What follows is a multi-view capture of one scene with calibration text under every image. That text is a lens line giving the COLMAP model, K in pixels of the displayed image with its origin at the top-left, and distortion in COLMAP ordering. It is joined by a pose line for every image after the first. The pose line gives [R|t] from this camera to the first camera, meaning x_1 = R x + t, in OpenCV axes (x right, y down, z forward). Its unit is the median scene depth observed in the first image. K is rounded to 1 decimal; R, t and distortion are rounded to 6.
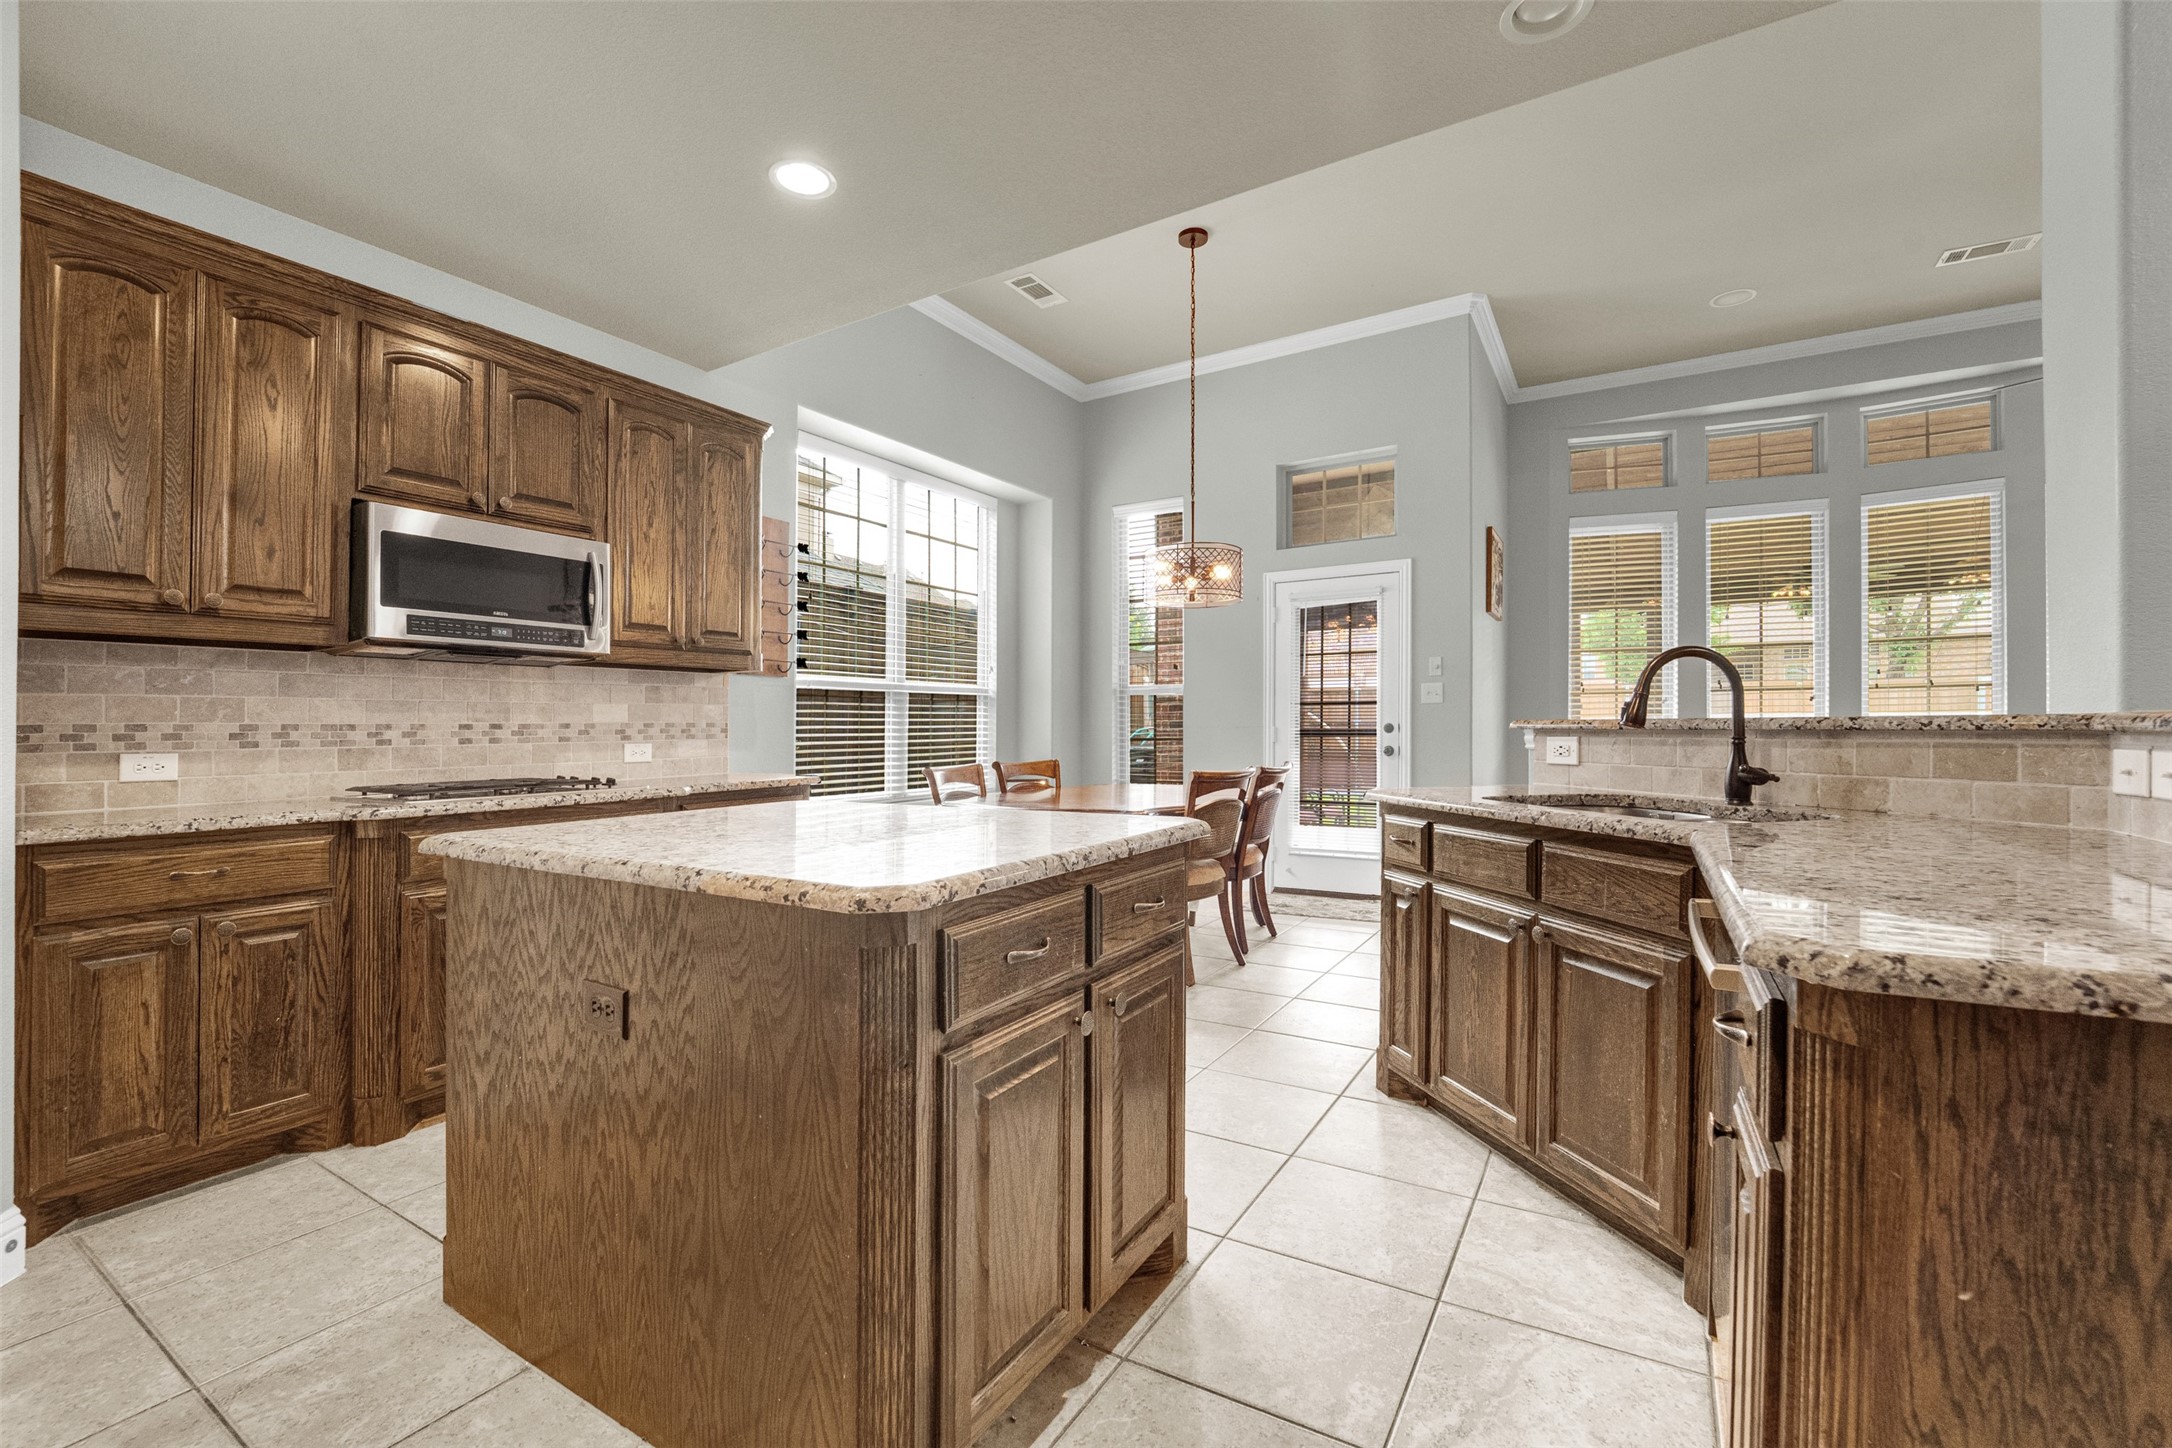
lens RADIAL K [[924.1, 0, 1090.6], [0, 924.1, 710.3], [0, 0, 1]] dist [-0.016941, 0.000661]
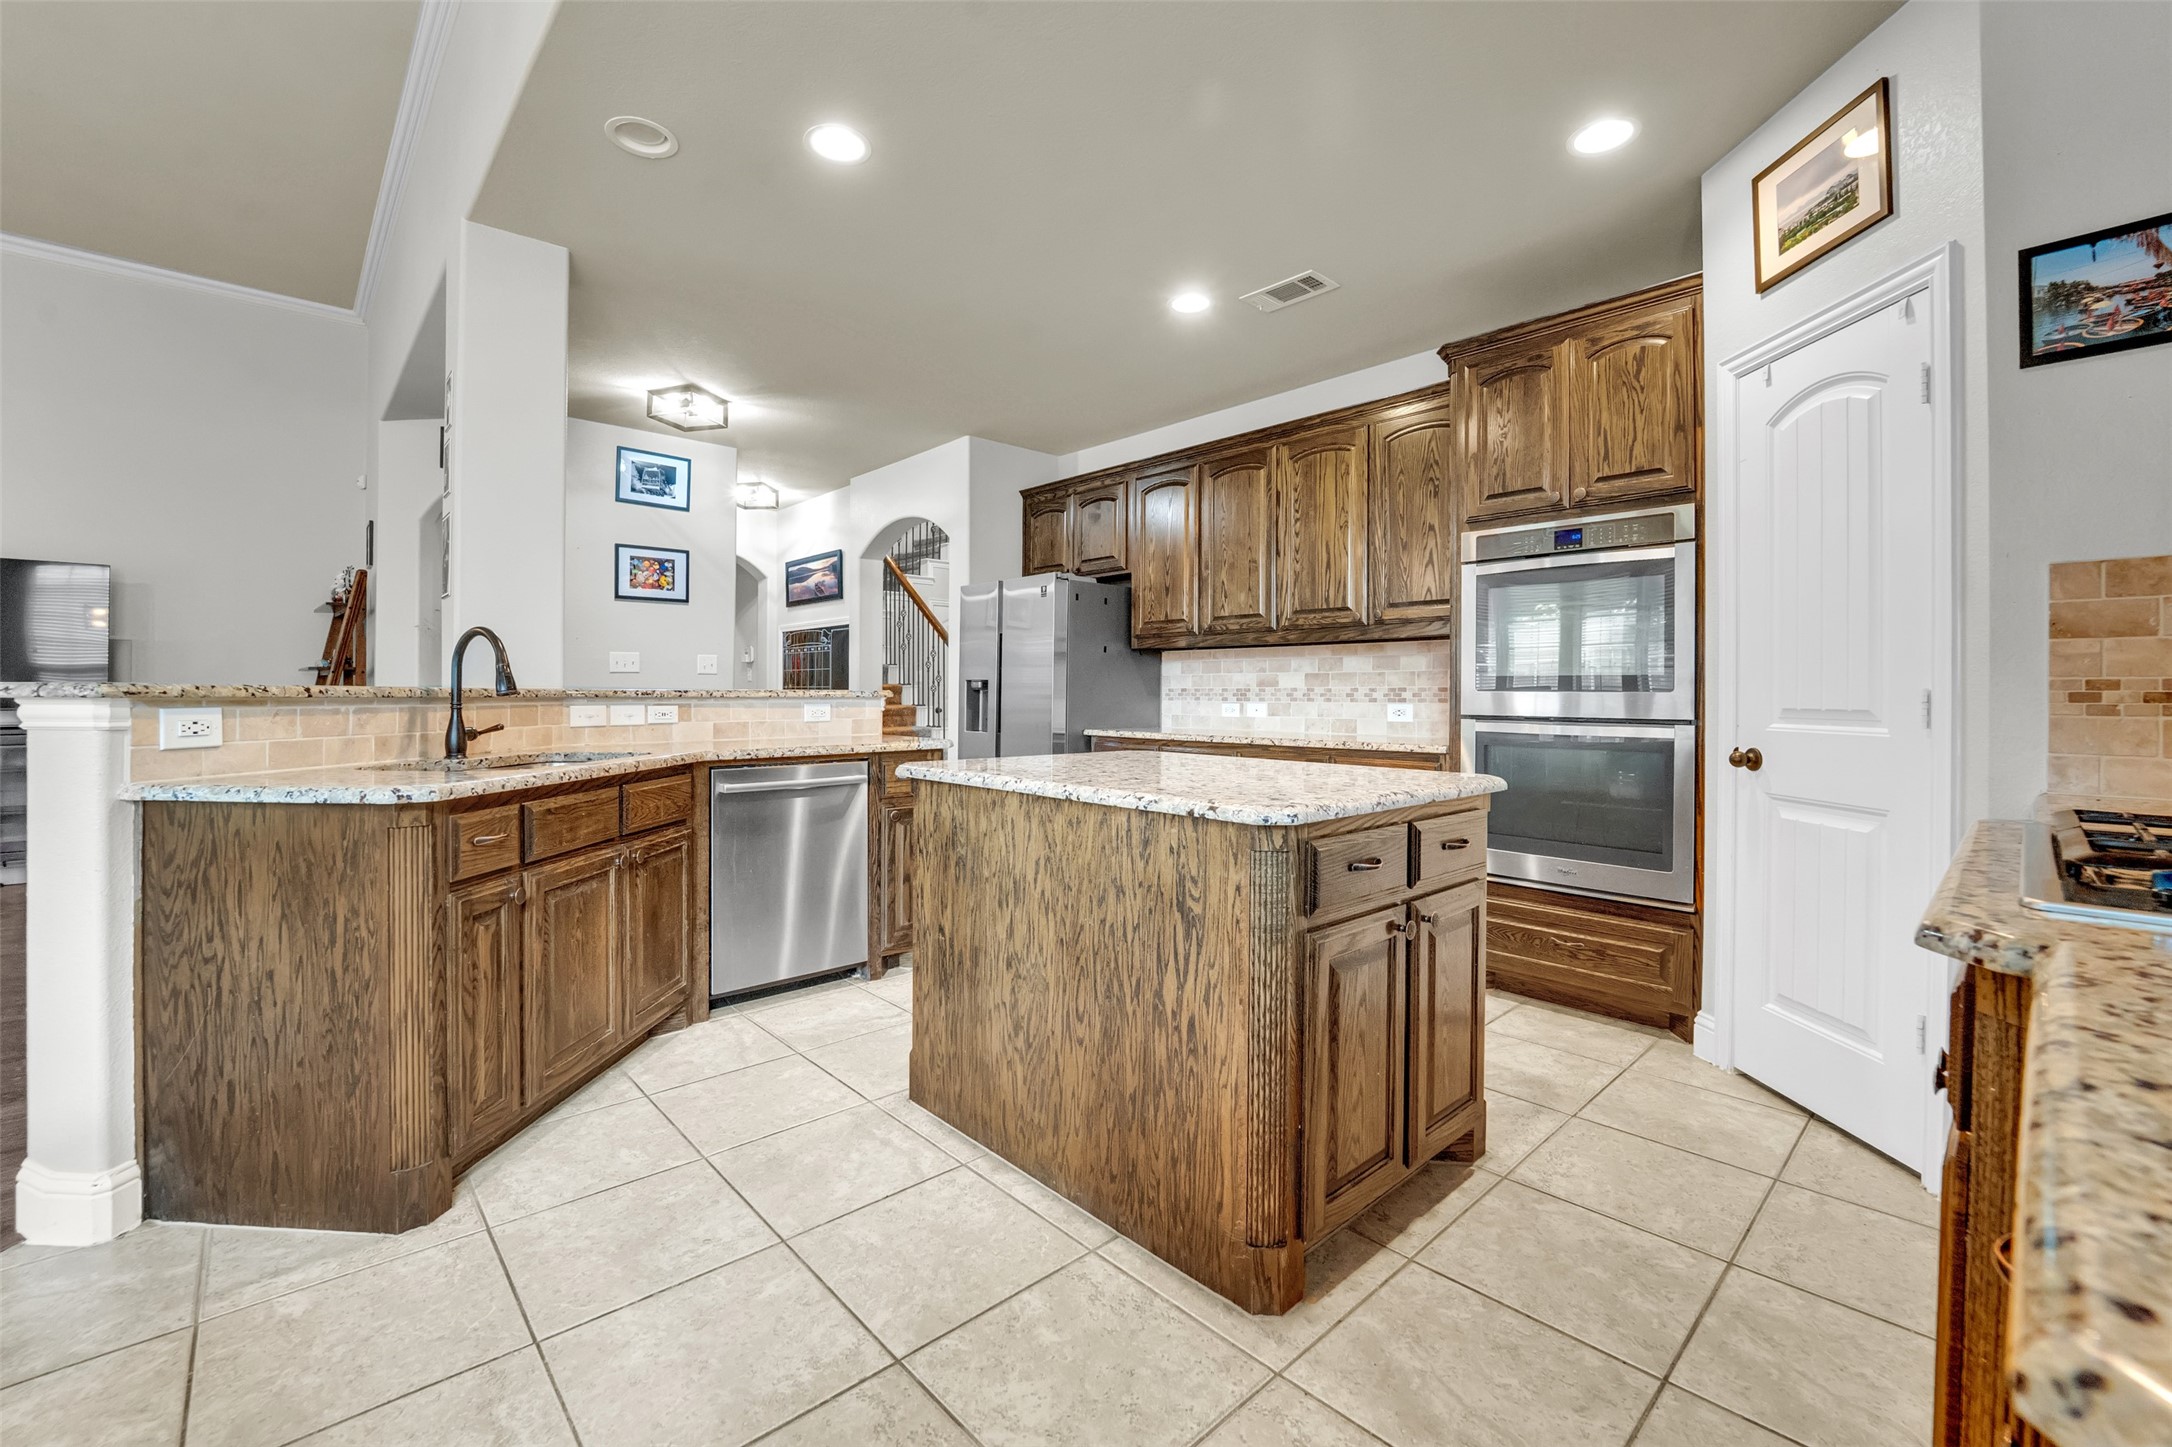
lens RADIAL K [[889.5, 0, 1094.0], [0, 889.5, 708.8], [0, 0, 1]] dist [-0.018224, -0.000025]
pose [[-0.965316, 0.001852, 0.261077, -0.343314], [-0.000405, 0.999963, -0.008591, 0.037383], [-0.261083, -0.008399, -0.965280, 1.559386]]
